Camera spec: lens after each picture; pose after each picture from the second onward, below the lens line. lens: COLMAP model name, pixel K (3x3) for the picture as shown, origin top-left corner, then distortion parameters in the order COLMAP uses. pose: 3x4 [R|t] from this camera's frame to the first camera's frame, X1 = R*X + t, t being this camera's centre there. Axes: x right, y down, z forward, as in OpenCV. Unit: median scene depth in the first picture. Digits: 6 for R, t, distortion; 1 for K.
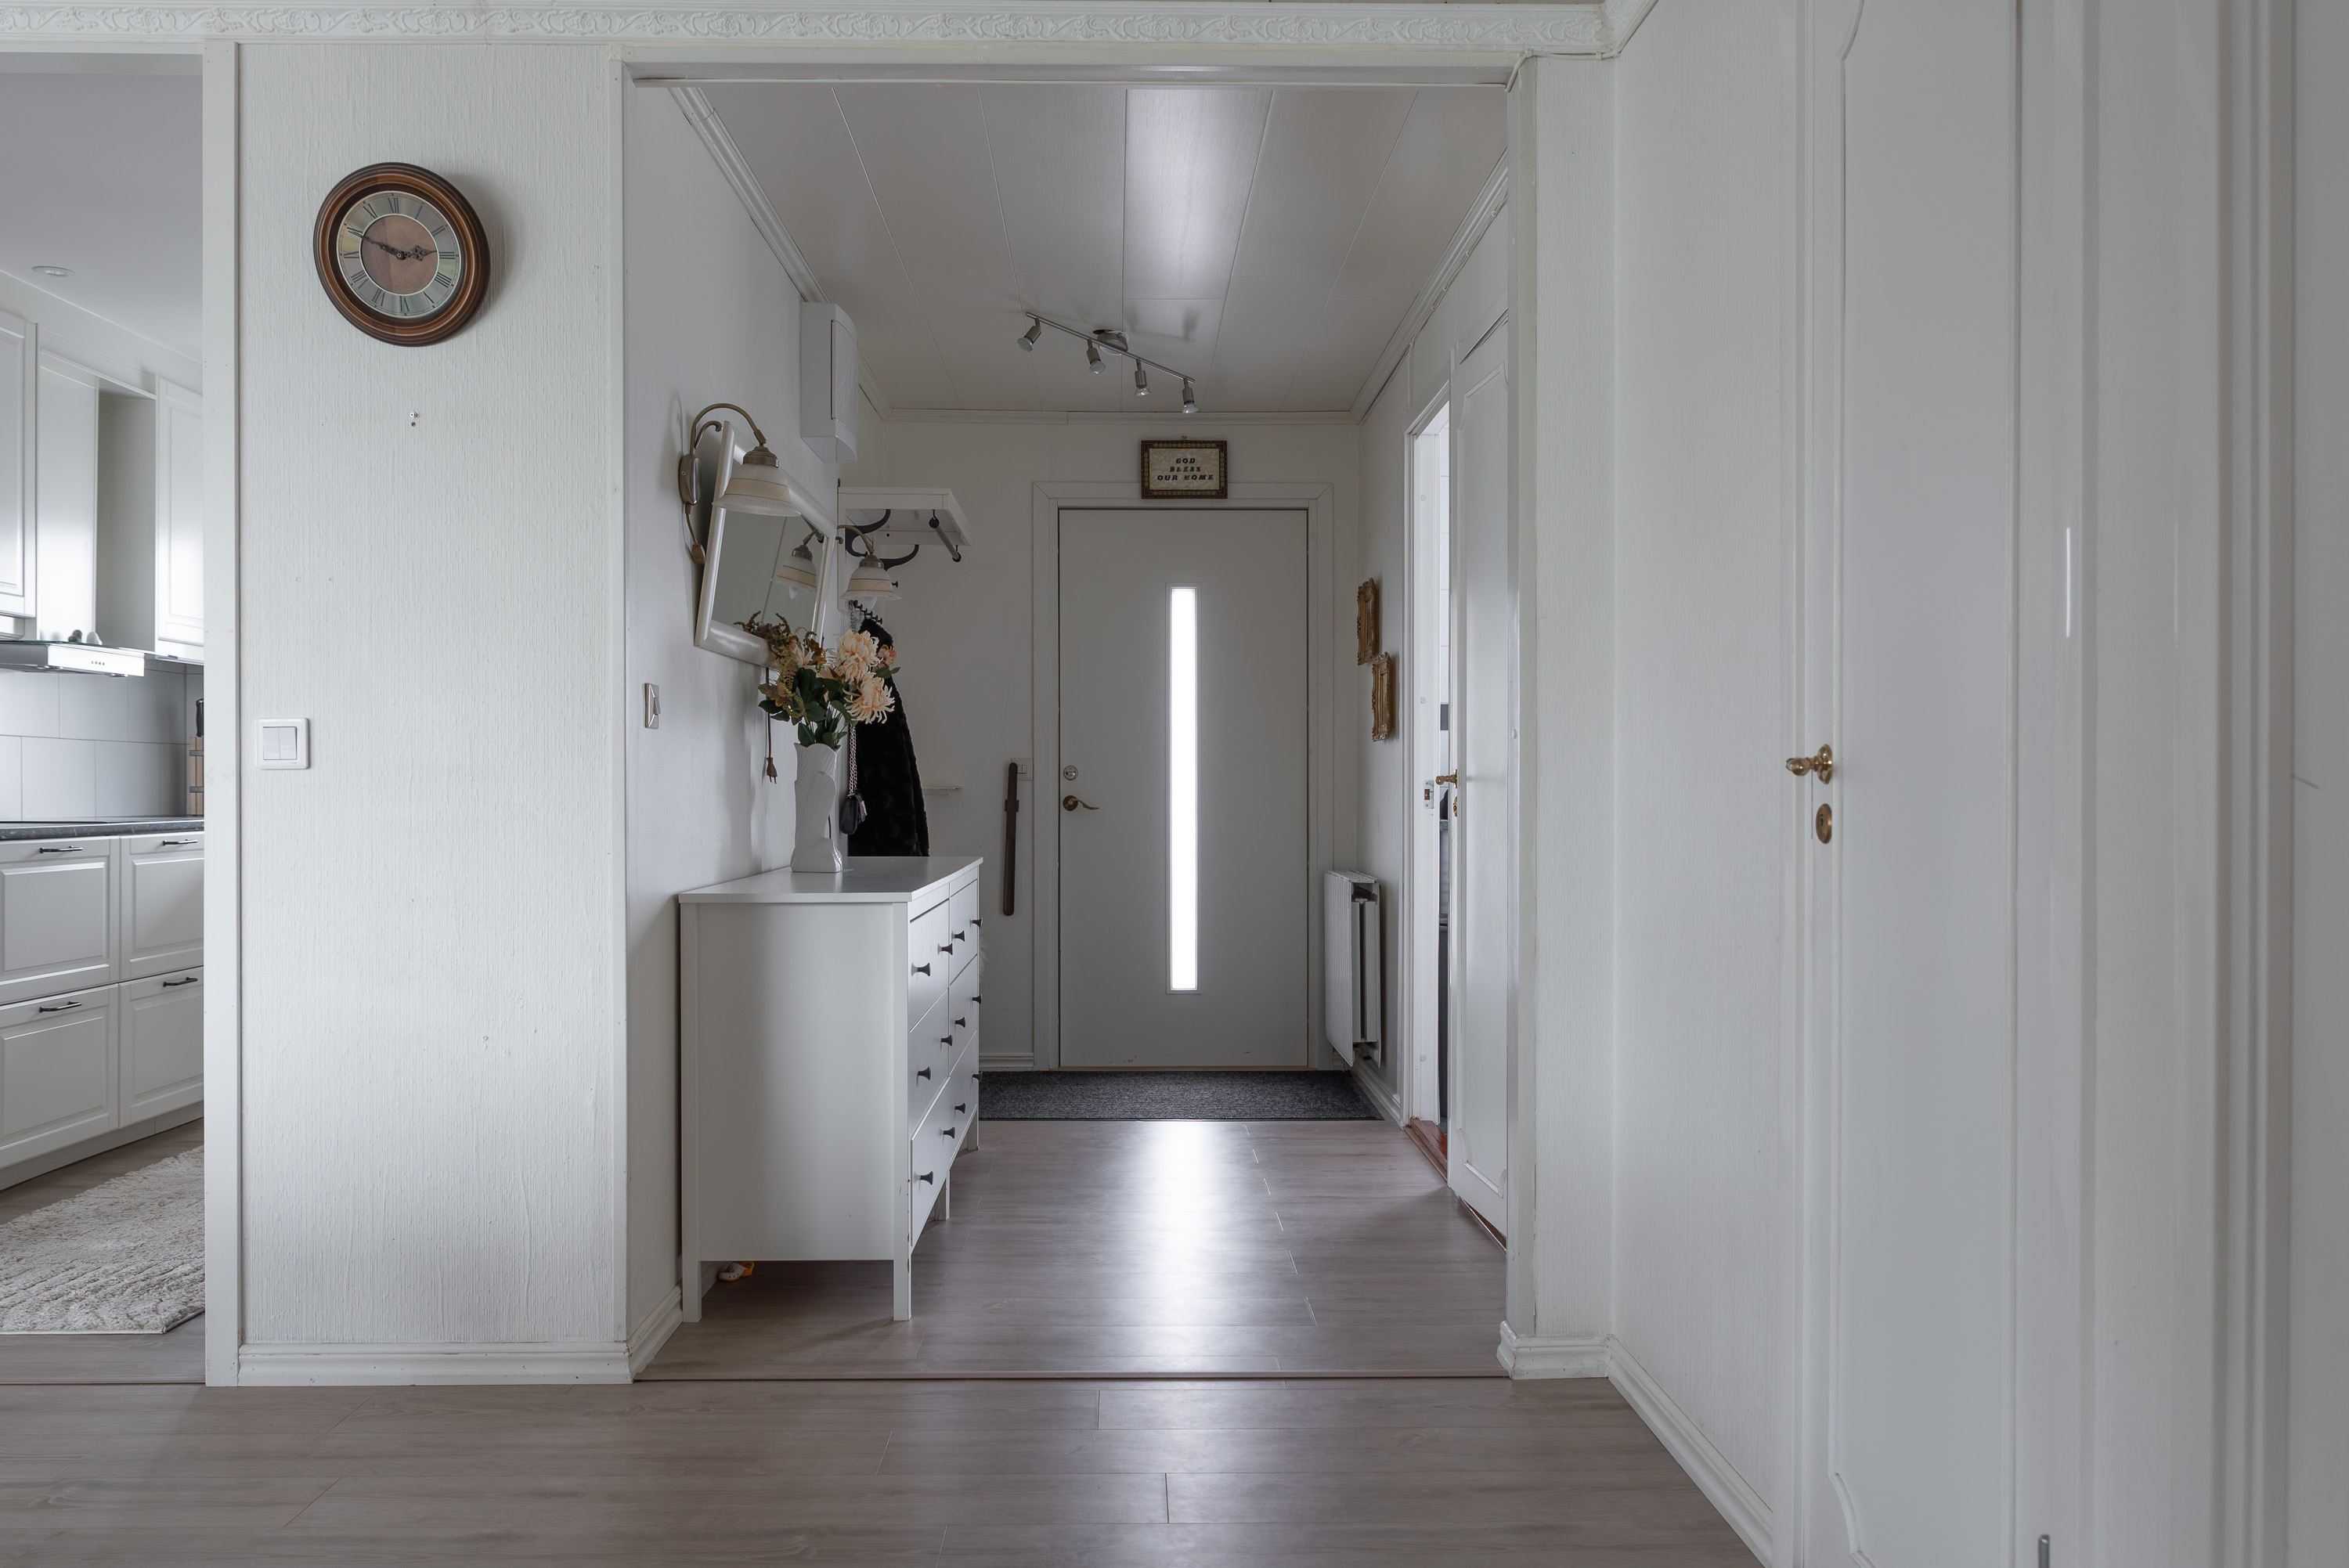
lens RADIAL K [[1873.6, 0, 1162.6], [0, 1873.6, 794.9], [0, 0, 1]] dist [0.009740, -0.018771]
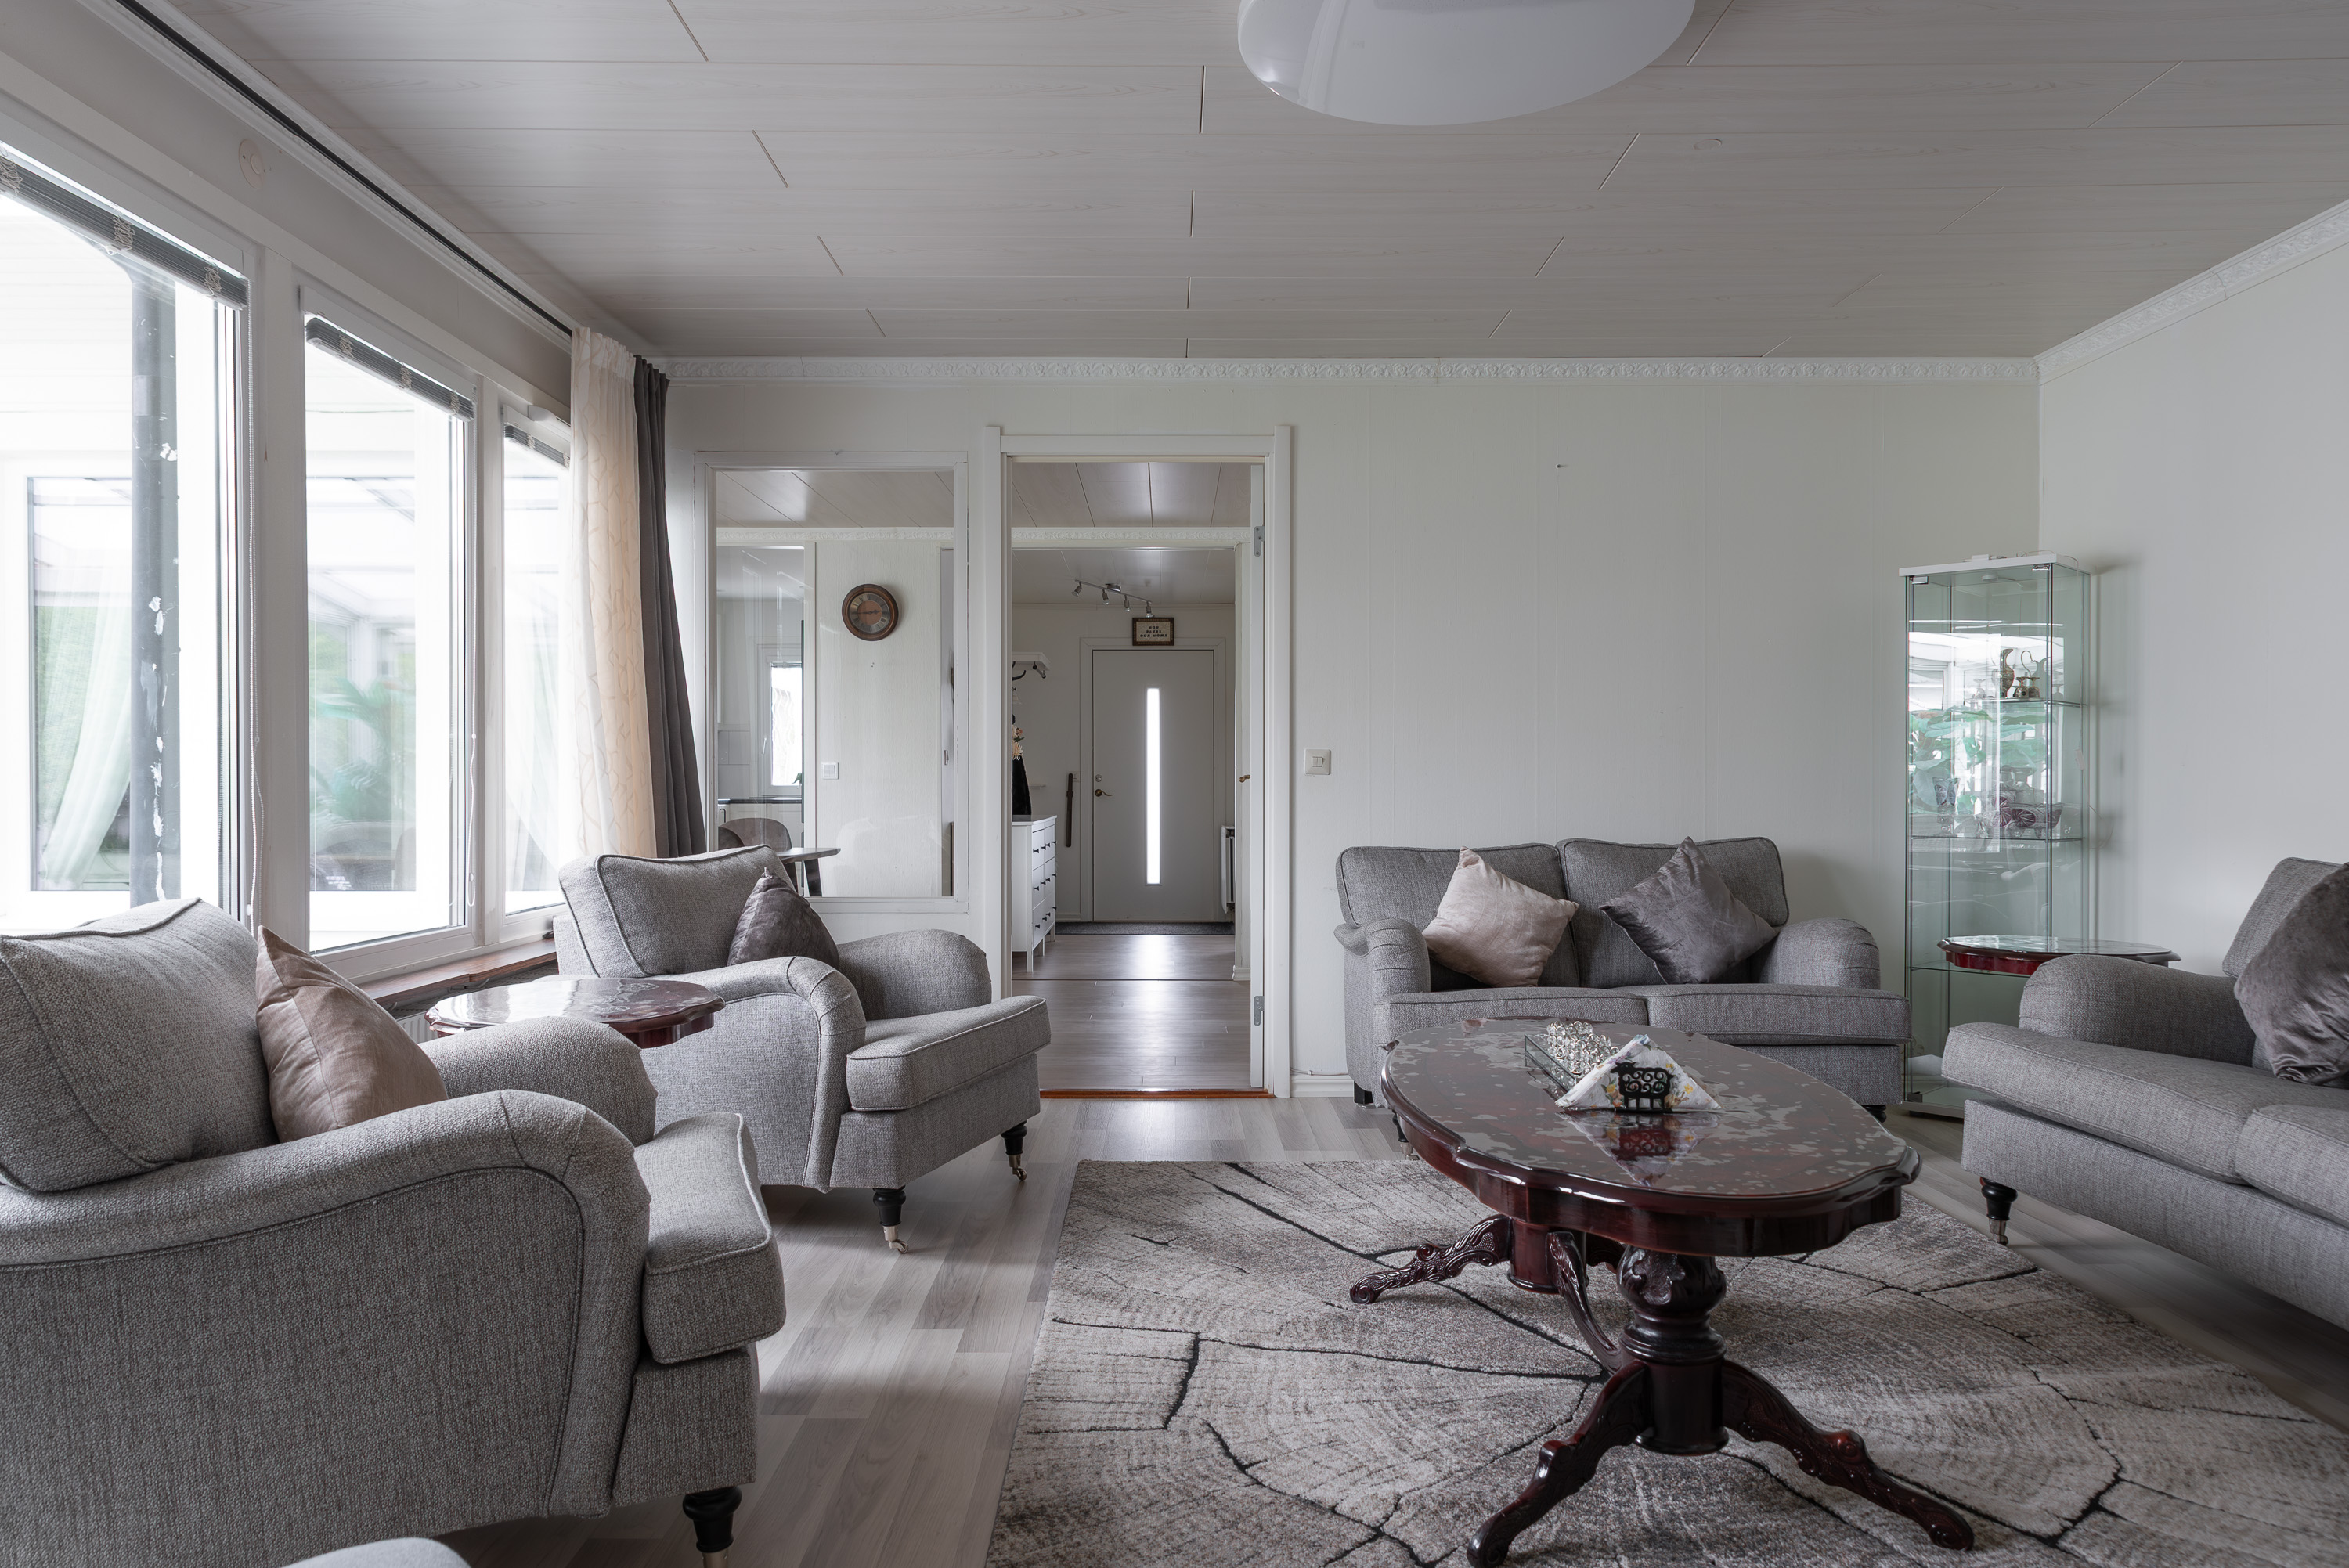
lens RADIAL K [[1584.9, 0, 1154.0], [0, 1584.9, 789.9], [0, 0, 1]] dist [0.003360, -0.008329]
pose [[0.999521, 0.000523, -0.030928, 0.070447], [-0.000555, 0.999999, -0.001028, 0.003290], [0.030927, 0.001045, 0.999521, -0.793980]]
